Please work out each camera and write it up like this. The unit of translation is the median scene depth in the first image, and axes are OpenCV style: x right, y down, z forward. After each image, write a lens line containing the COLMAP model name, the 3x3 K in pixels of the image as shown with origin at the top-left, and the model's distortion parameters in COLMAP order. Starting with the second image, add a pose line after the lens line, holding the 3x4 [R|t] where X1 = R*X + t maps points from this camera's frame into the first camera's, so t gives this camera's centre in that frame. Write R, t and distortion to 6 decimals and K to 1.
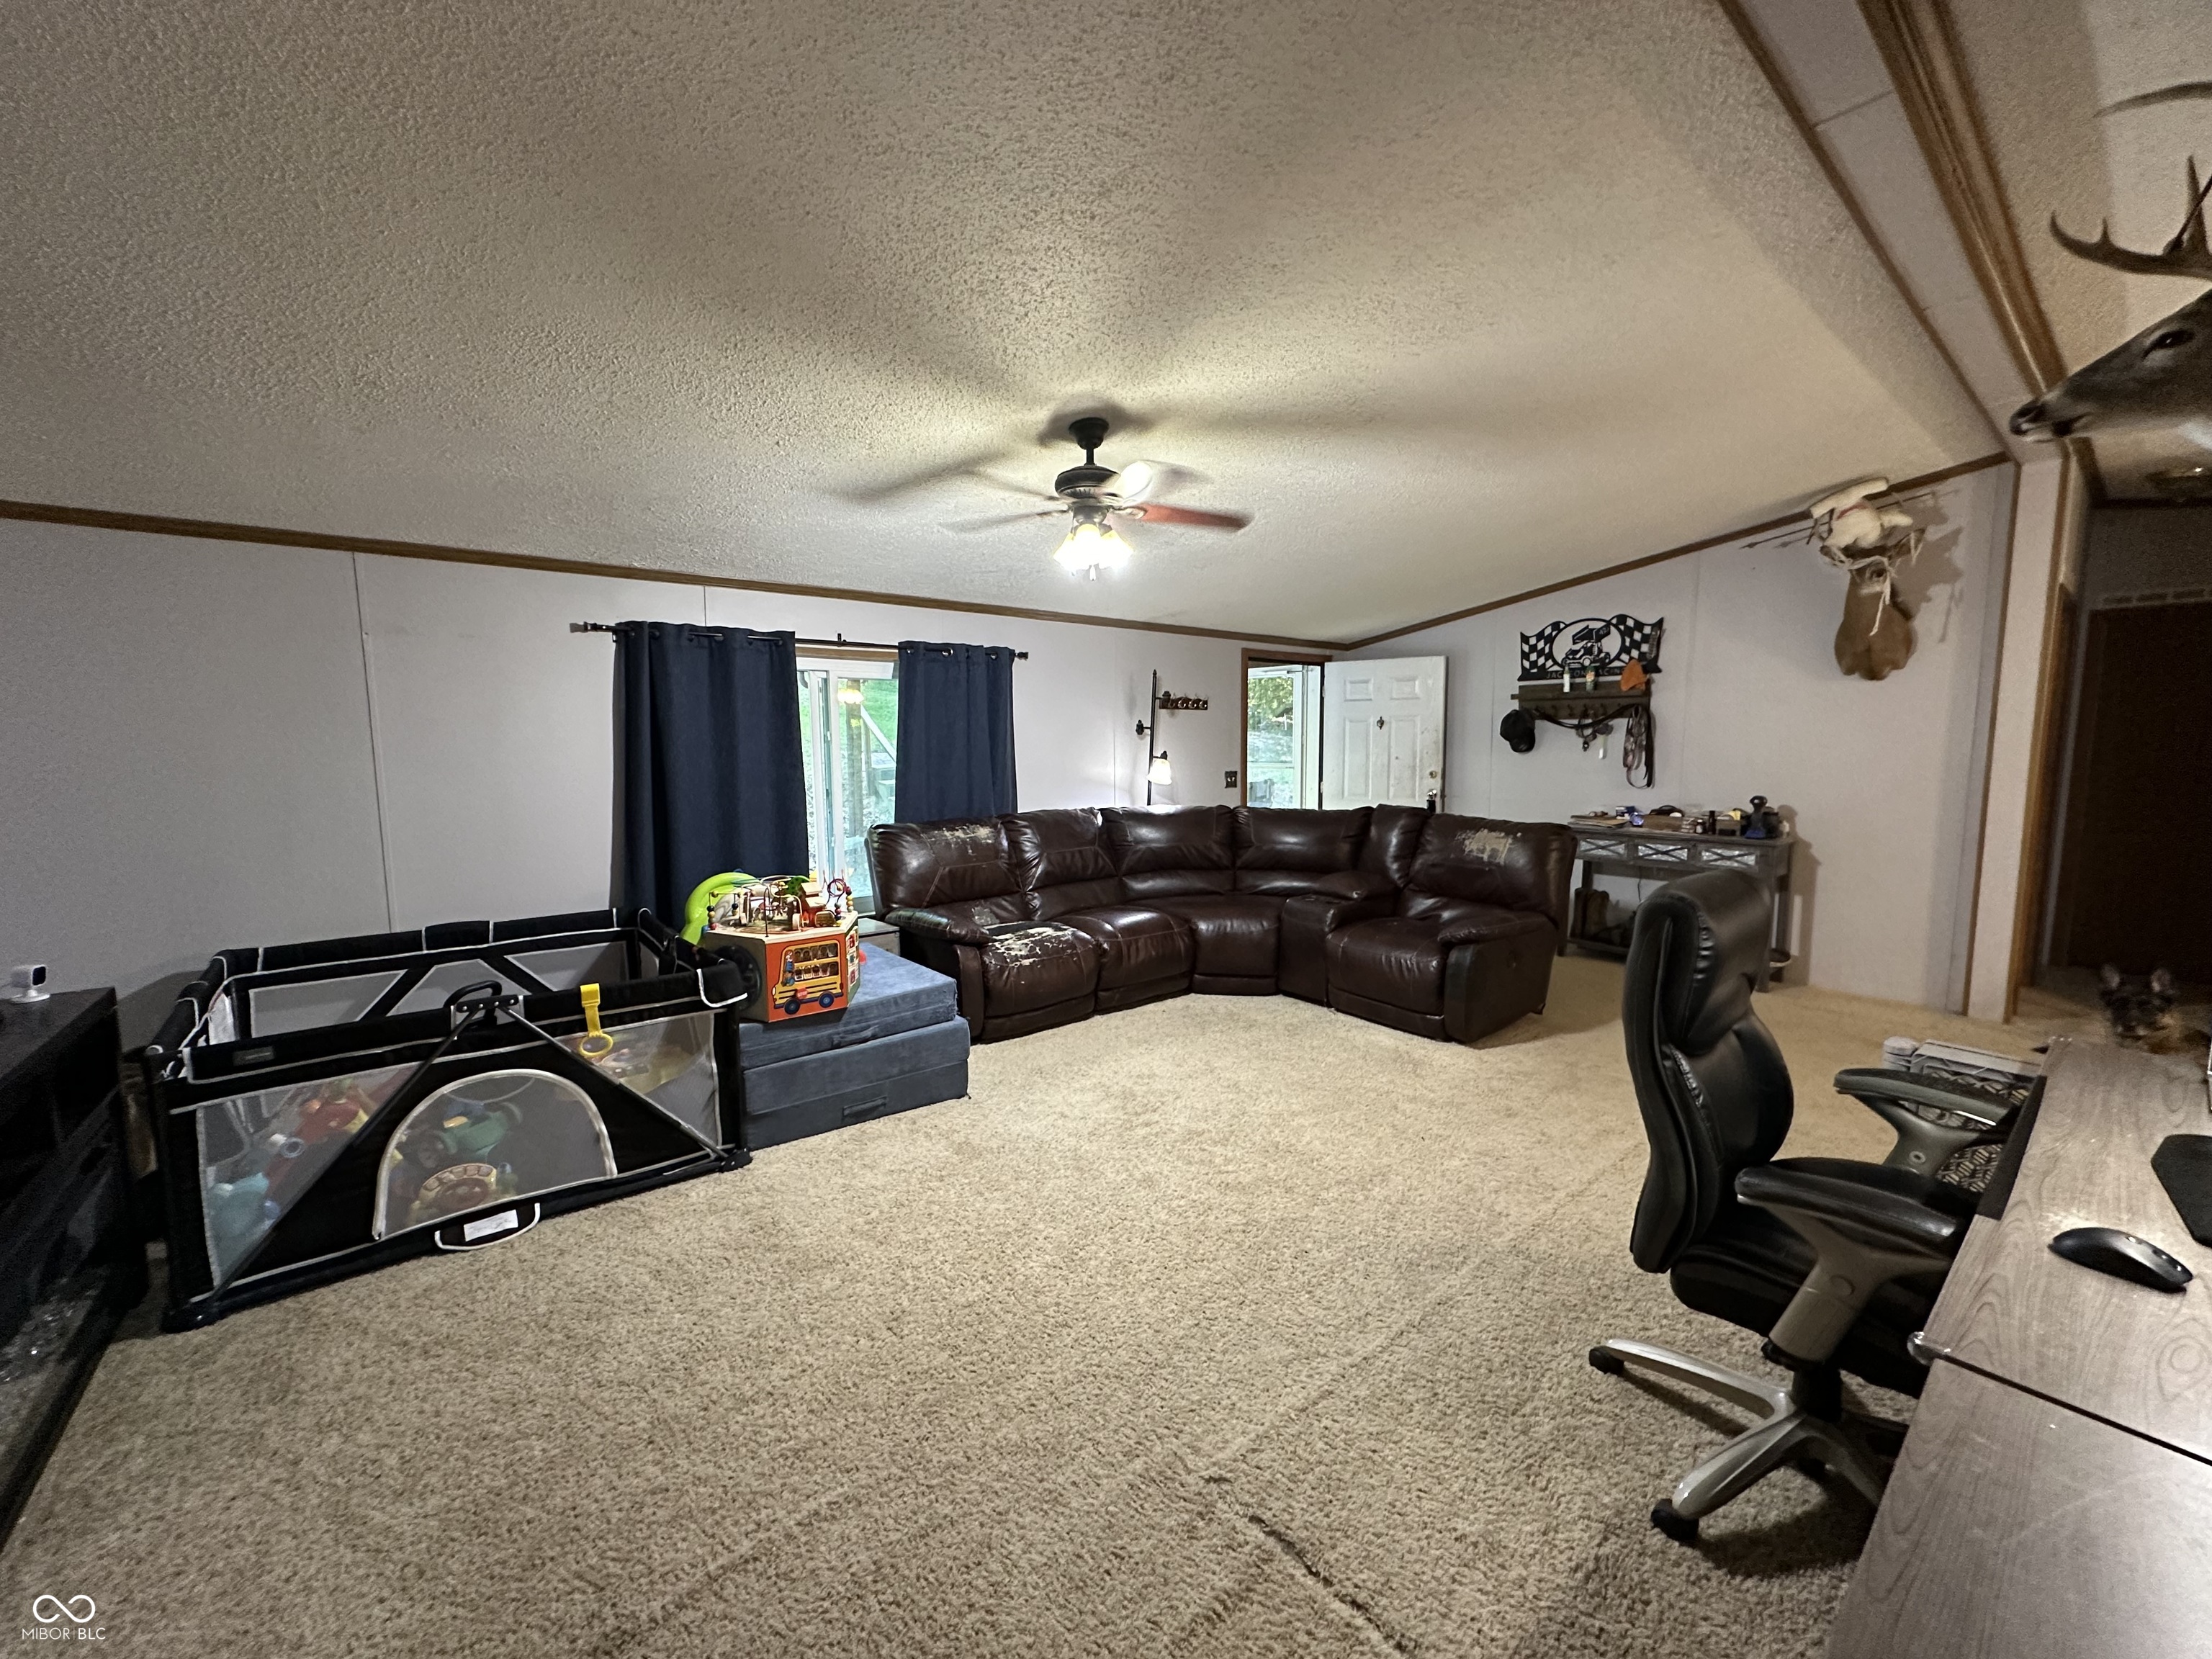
lens RADIAL K [[880.5, 0, 1101.3], [0, 880.5, 832.1], [0, 0, 1]] dist [-0.002072, -0.000483]
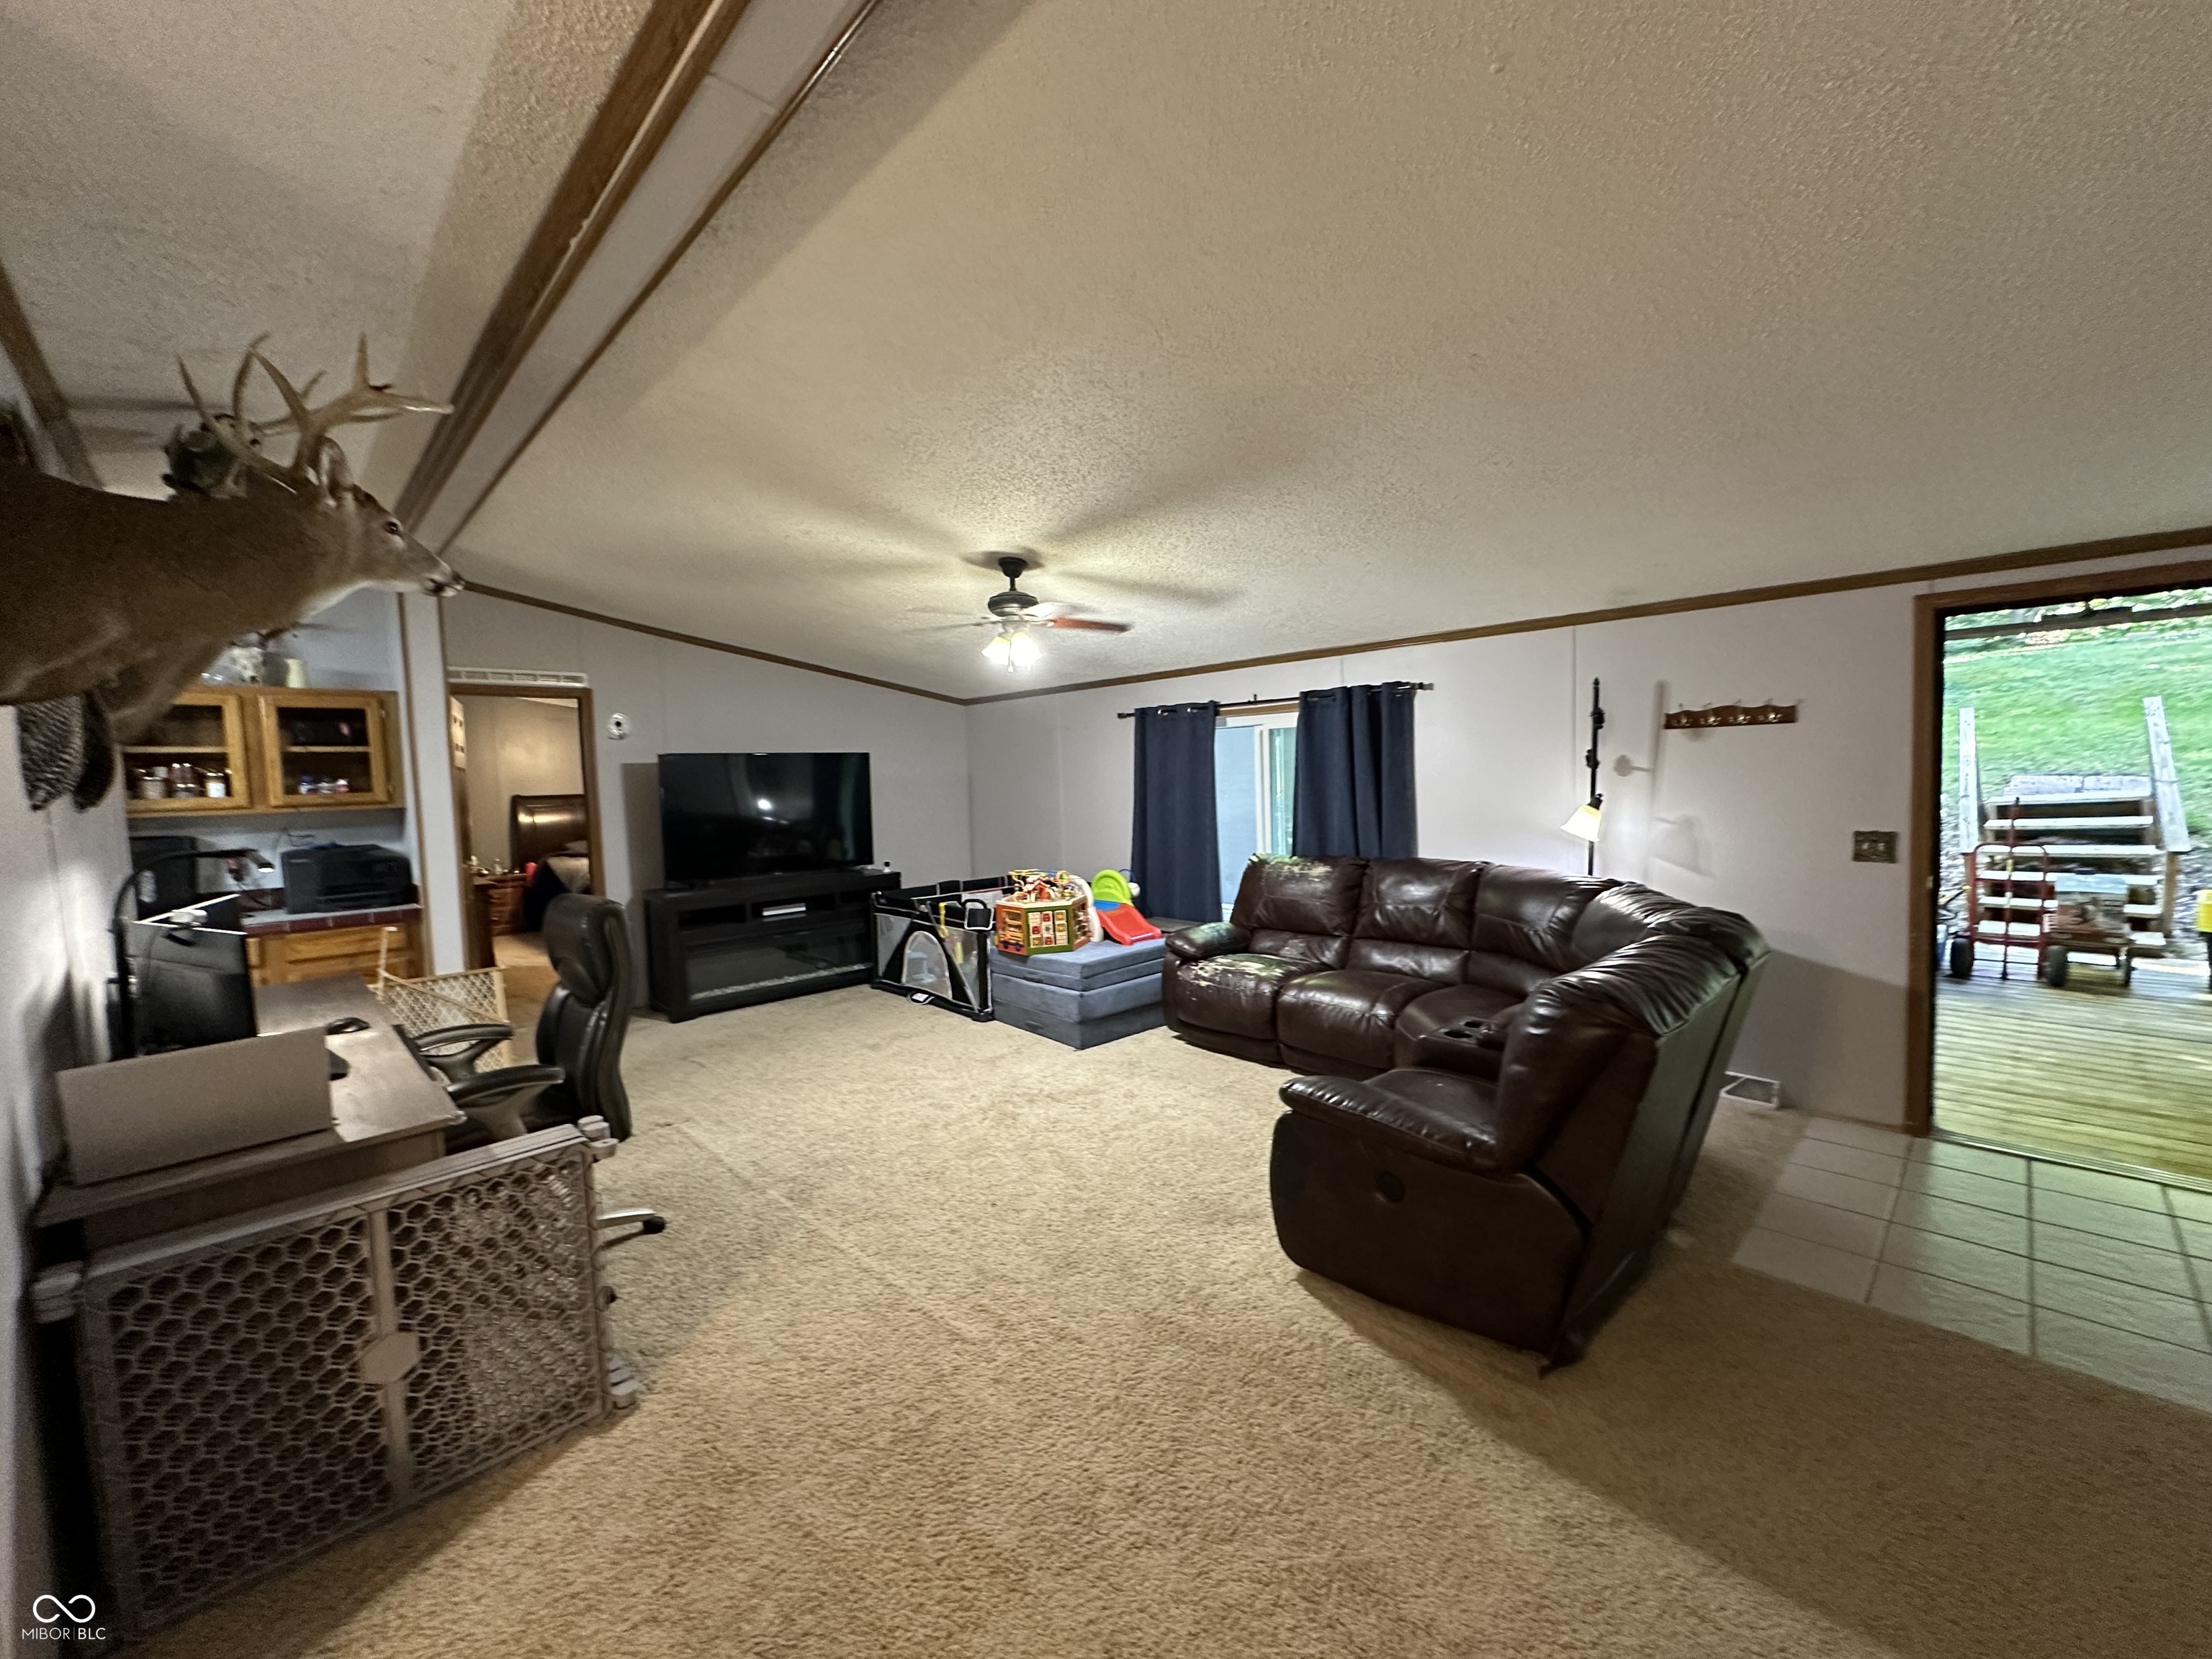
lens RADIAL K [[880.5, 0, 1101.3], [0, 880.5, 832.1], [0, 0, 1]] dist [-0.002072, -0.000483]
pose [[0.084513, 0.064778, -0.994315, 1.303634], [-0.079845, 0.995116, 0.058044, -0.127146], [0.993218, 0.074486, 0.089272, 0.987271]]
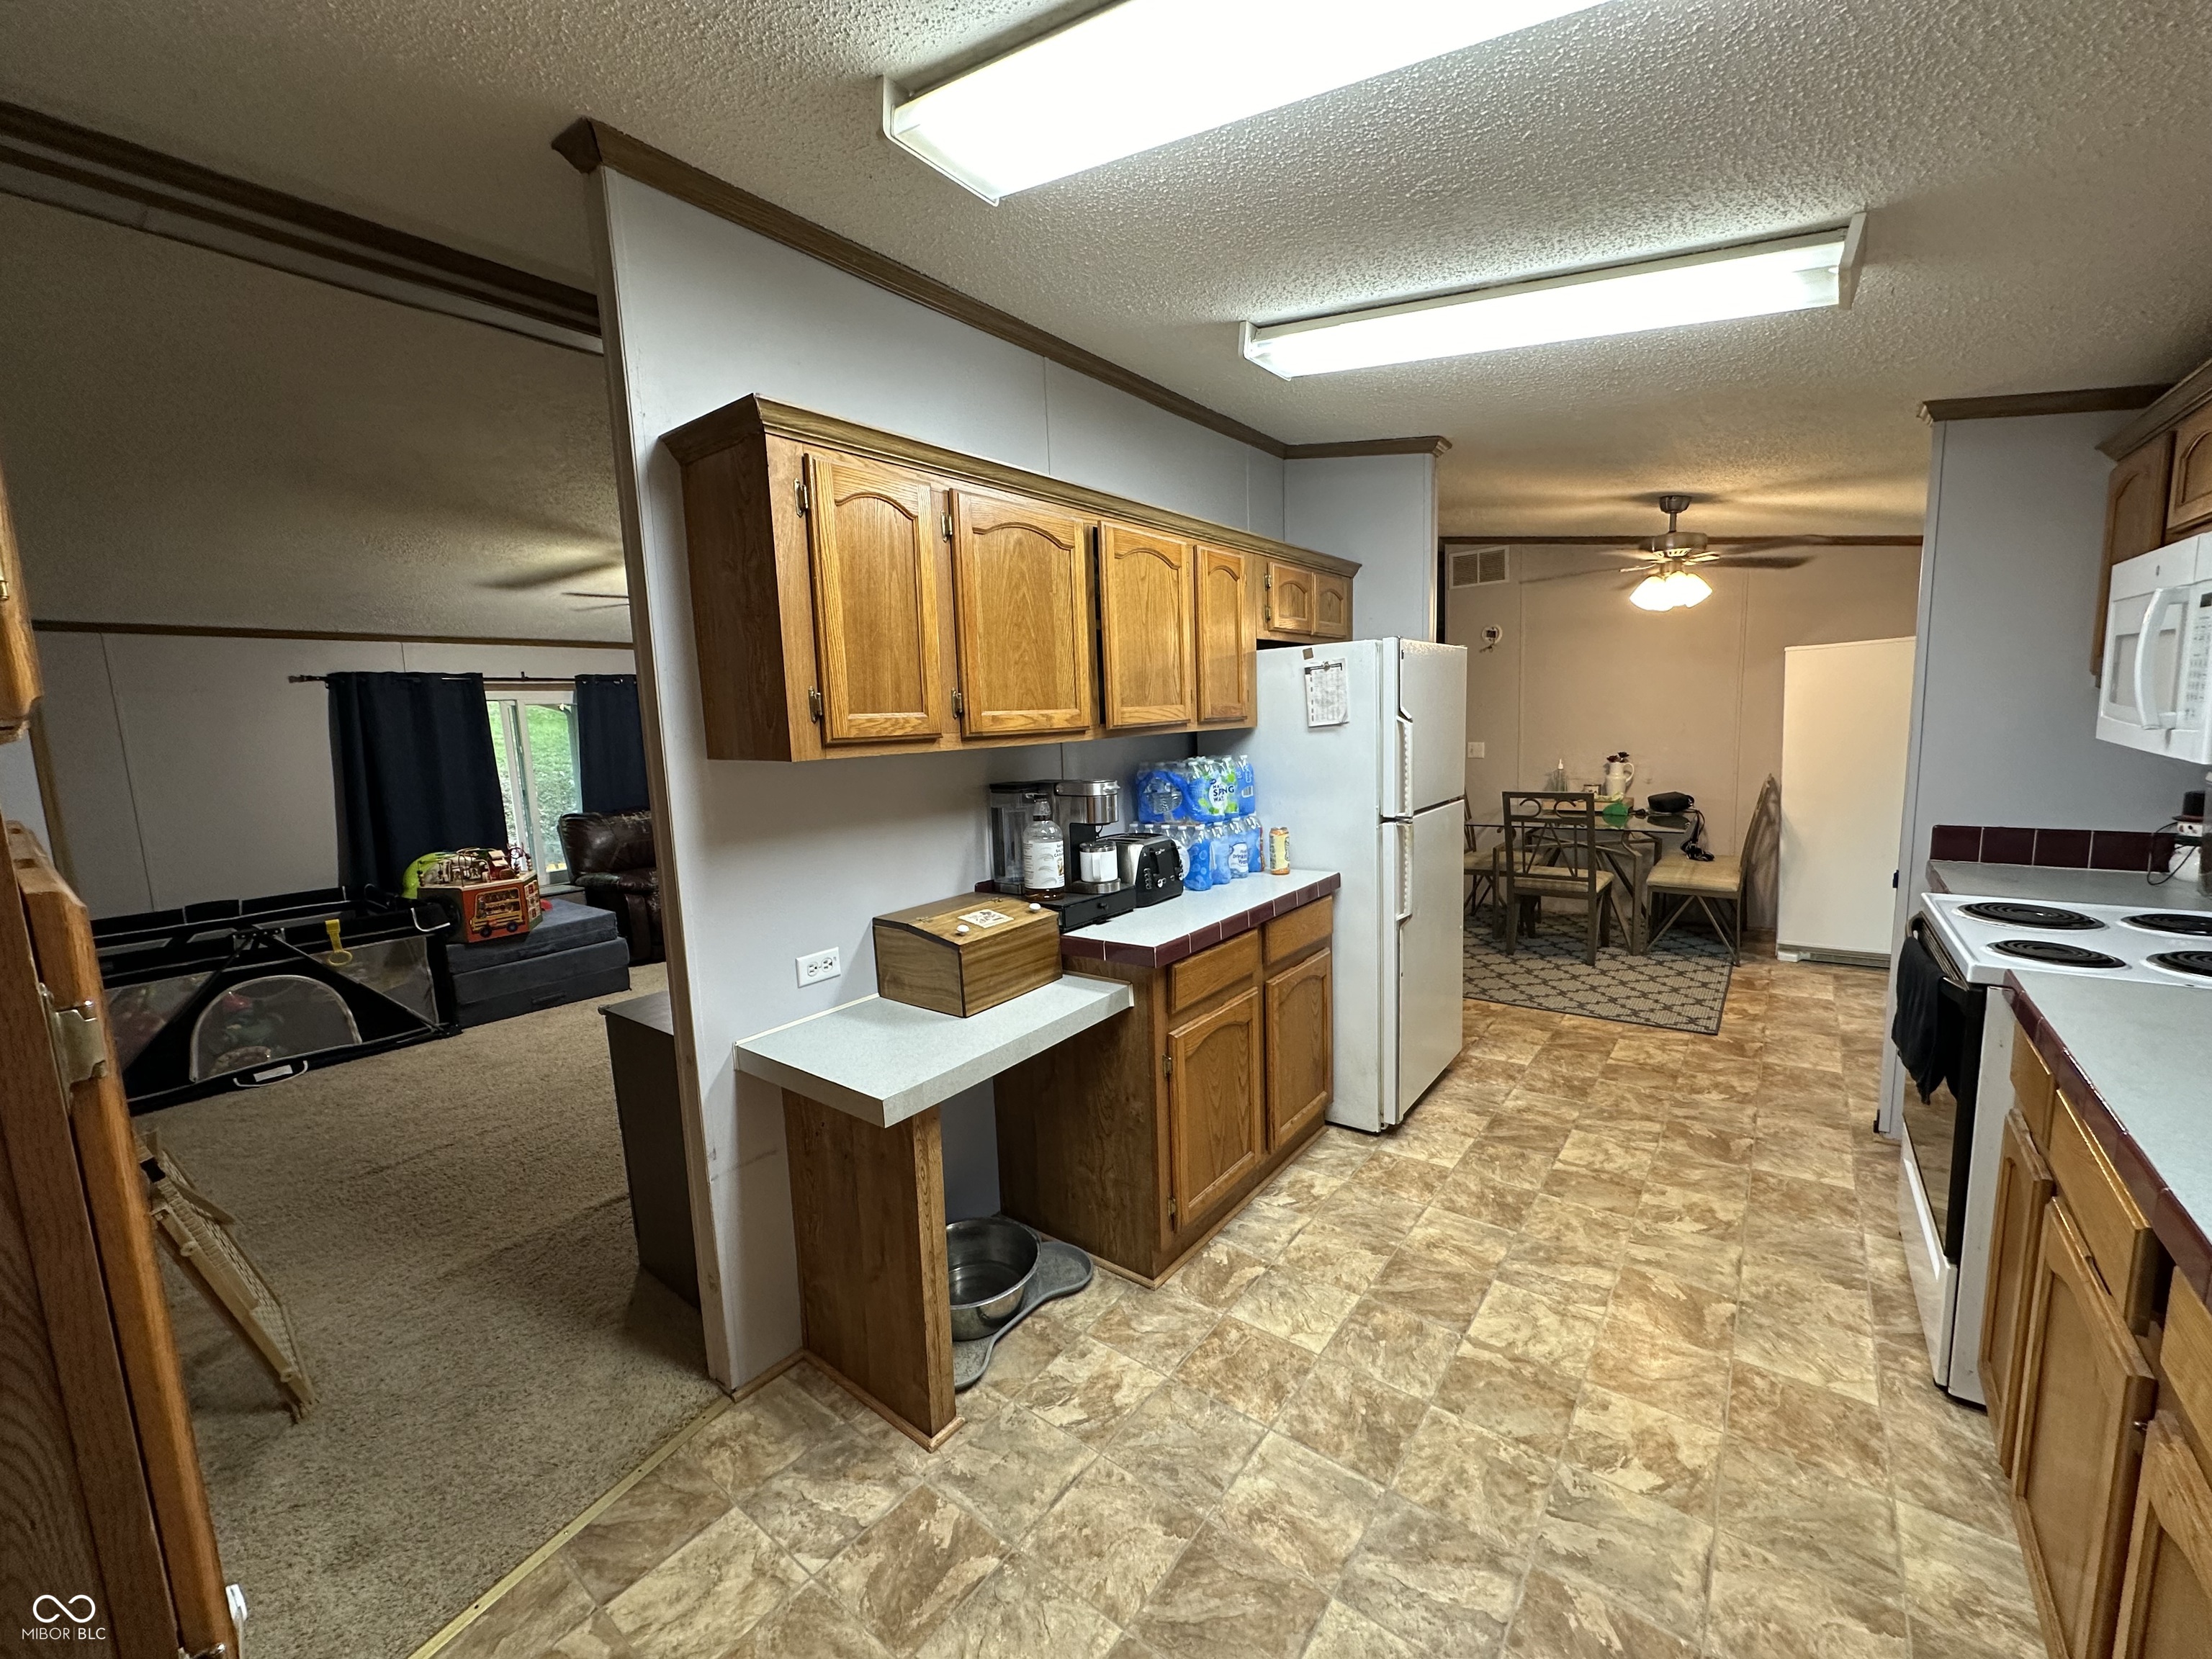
lens RADIAL K [[880.5, 0, 1101.3], [0, 880.5, 832.1], [0, 0, 1]] dist [-0.002072, -0.000483]
pose [[0.974006, -0.066302, 0.216603, 0.356196], [0.063008, 0.997769, 0.022086, 0.058238], [-0.217584, -0.007864, 0.976010, -0.692374]]
